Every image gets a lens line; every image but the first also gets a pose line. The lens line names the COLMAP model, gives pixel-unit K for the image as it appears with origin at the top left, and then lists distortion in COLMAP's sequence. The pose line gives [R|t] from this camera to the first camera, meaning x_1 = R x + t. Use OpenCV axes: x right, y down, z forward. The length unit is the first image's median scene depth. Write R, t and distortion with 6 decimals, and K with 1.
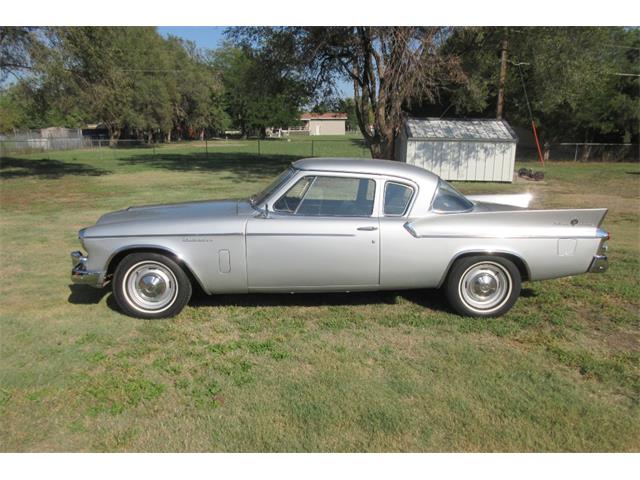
lens RADIAL K [[488.3, 0, 322.6], [0, 488.3, 239.5], [0, 0, 1]] dist [0.020124, 0.006838]
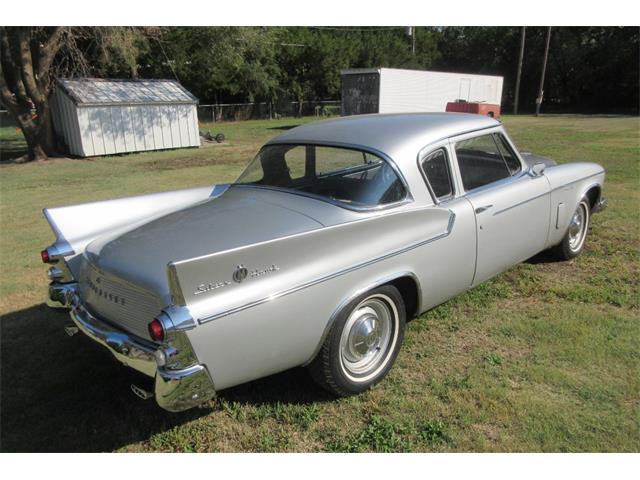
lens RADIAL K [[488.3, 0, 322.6], [0, 488.3, 239.5], [0, 0, 1]] dist [0.020124, 0.006838]
pose [[0.709629, -0.231642, 0.665409, -0.124585], [0.188429, 0.972405, 0.137562, -0.026641], [-0.678912, 0.027764, 0.733695, 0.139702]]
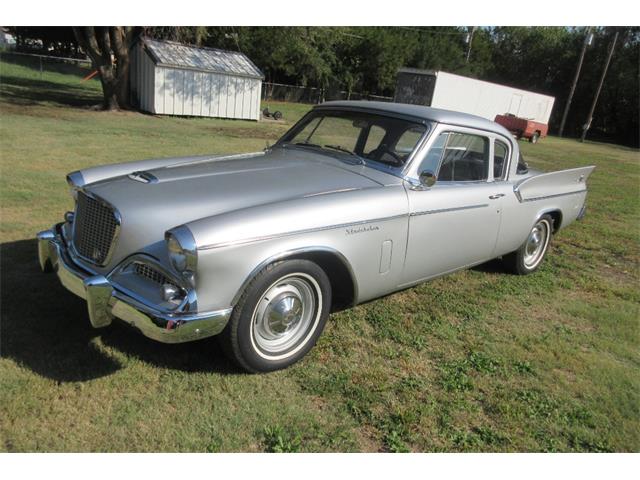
lens RADIAL K [[488.3, 0, 322.6], [0, 488.3, 239.5], [0, 0, 1]] dist [0.020124, 0.006838]
pose [[0.759348, -0.125592, 0.638449, -0.184913], [0.036581, 0.987884, 0.150823, -0.023216], [-0.649655, -0.091172, 0.754742, 0.139842]]
